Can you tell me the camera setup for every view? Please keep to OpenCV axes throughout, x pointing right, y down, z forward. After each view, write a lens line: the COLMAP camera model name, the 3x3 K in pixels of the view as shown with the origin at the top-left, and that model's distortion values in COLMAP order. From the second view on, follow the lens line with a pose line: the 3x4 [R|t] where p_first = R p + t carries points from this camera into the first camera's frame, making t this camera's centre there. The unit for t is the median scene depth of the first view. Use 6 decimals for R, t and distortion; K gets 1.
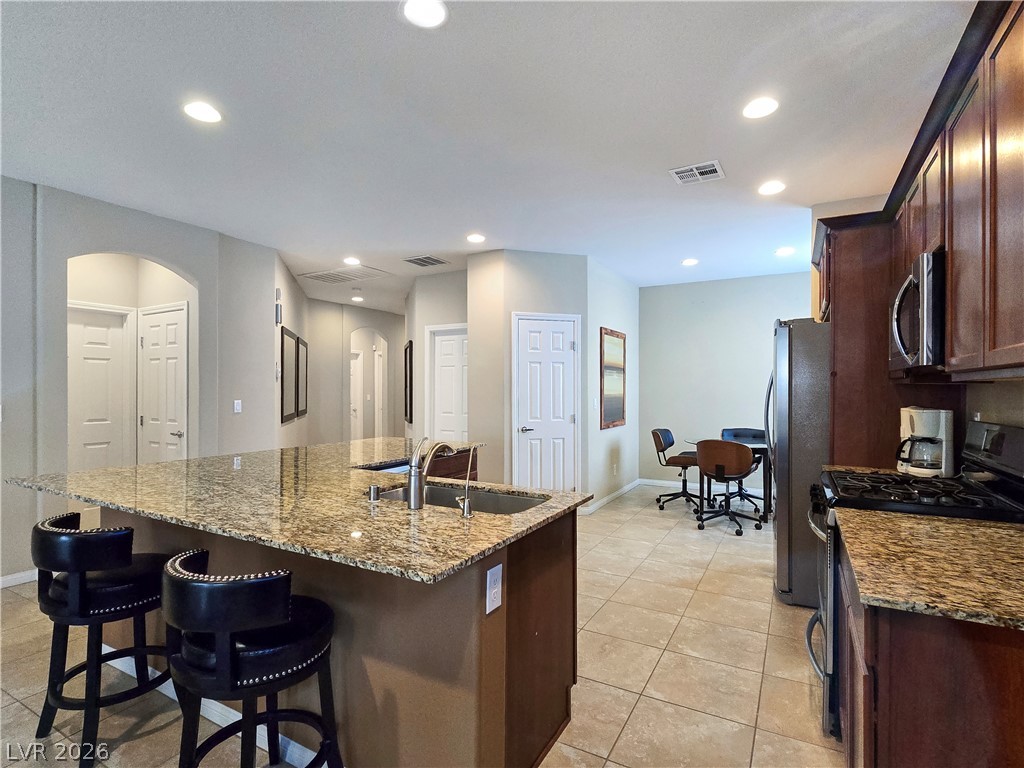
lens RADIAL K [[521.1, 0, 510.4], [0, 521.1, 389.8], [0, 0, 1]] dist [-0.000561, -0.001608]
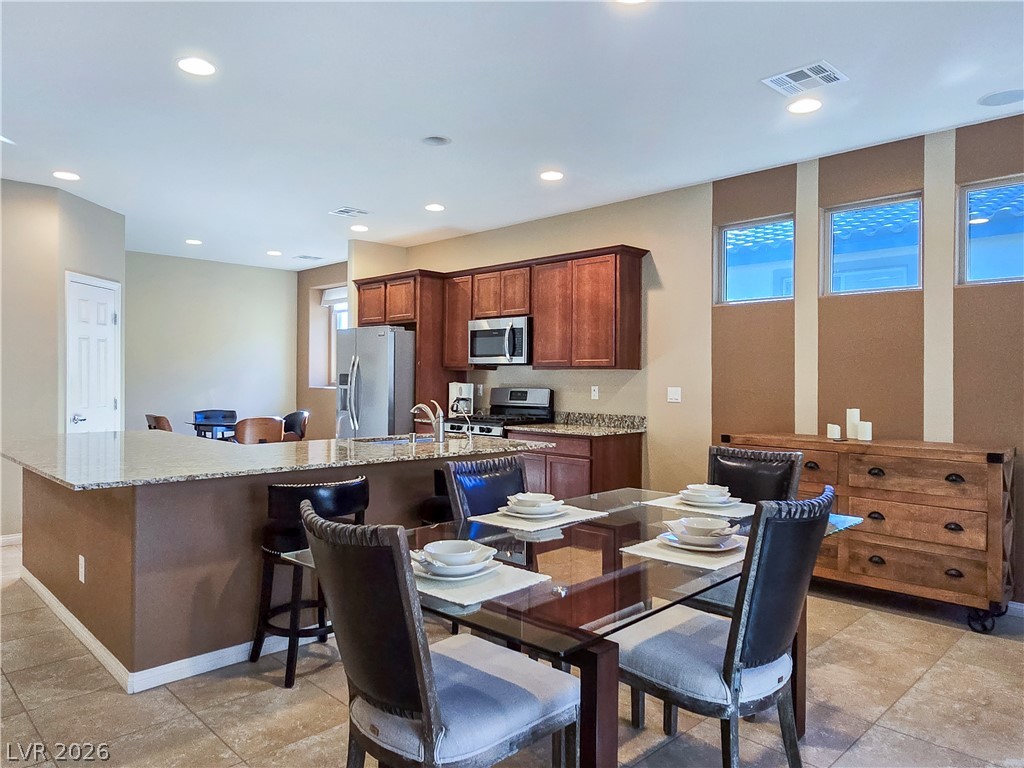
lens RADIAL K [[691.8, 0, 512.0], [0, 691.8, 384.0], [0, 0, 1]] dist [-0.003542, -0.001110]
pose [[0.273471, -0.009581, 0.961833, -0.866881], [-0.006079, 0.999913, 0.011689, 0.004843], [-0.961861, -0.009044, 0.273389, 0.072925]]
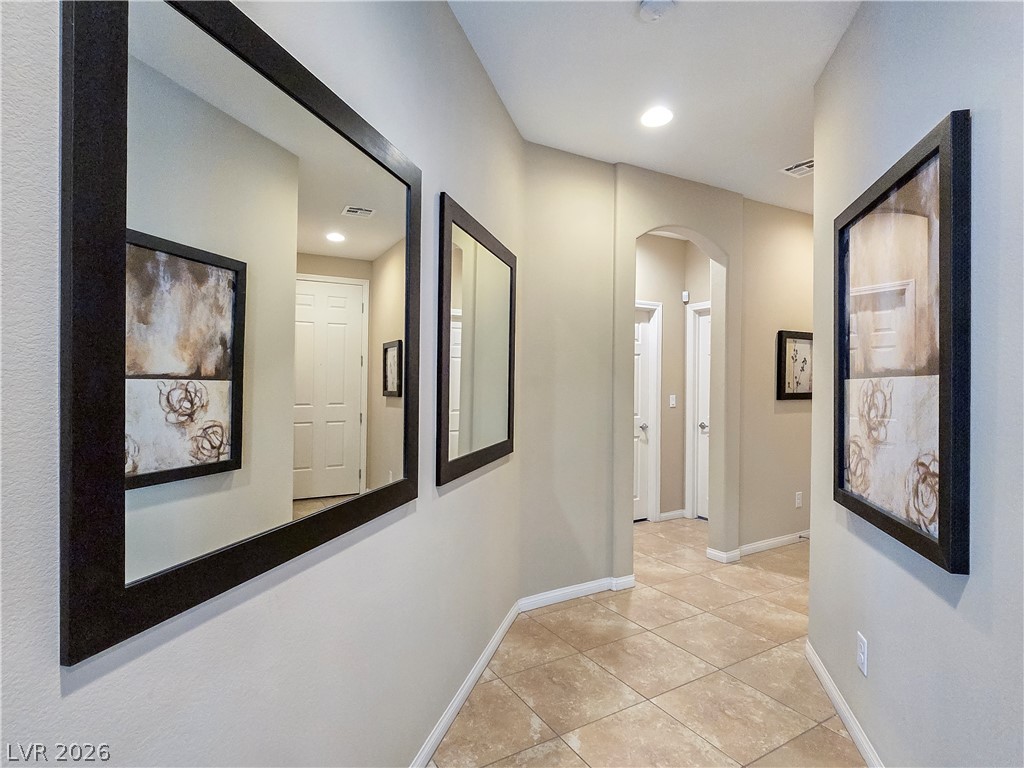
lens RADIAL K [[521.1, 0, 510.4], [0, 521.1, 389.8], [0, 0, 1]] dist [-0.000561, -0.001608]
pose [[0.858876, 0.004398, -0.512165, -0.326658], [0.001189, 0.999943, 0.010582, -0.001062], [0.512183, -0.009697, 0.858822, 1.080947]]
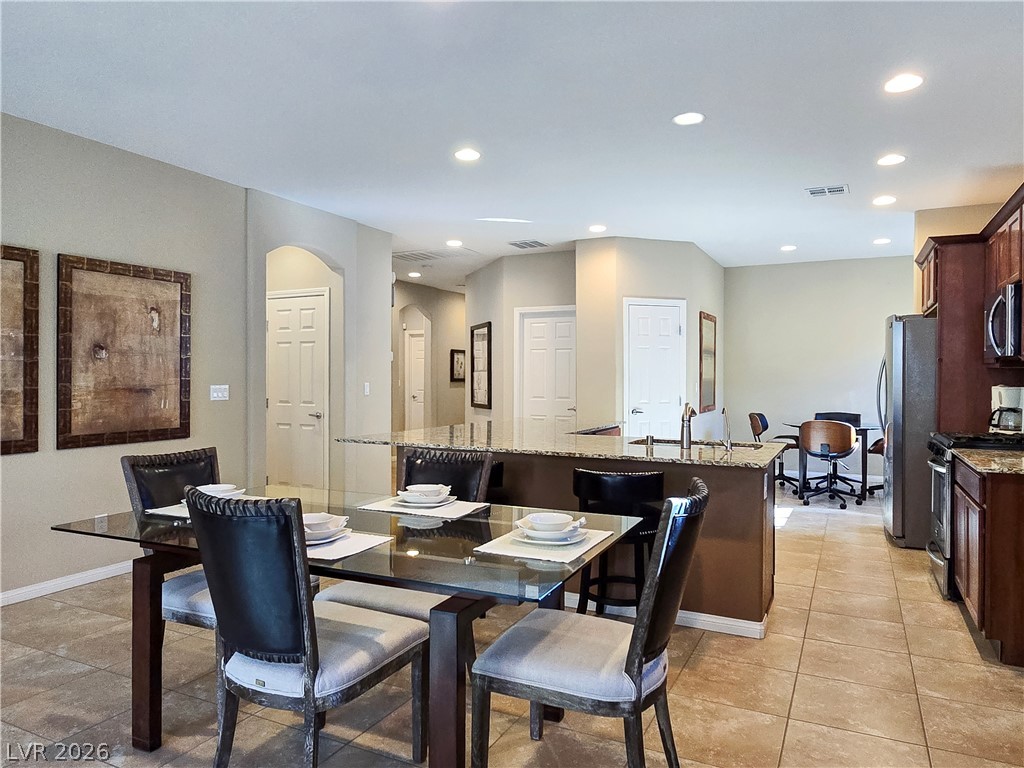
lens RADIAL K [[704.8, 0, 509.2], [0, 704.8, 380.2], [0, 0, 1]] dist [0.002660, -0.000367]
pose [[0.998641, 0.001135, 0.052106, -0.313013], [-0.001409, 0.999985, 0.005216, 0.006891], [-0.052099, -0.005283, 0.998628, -0.399576]]
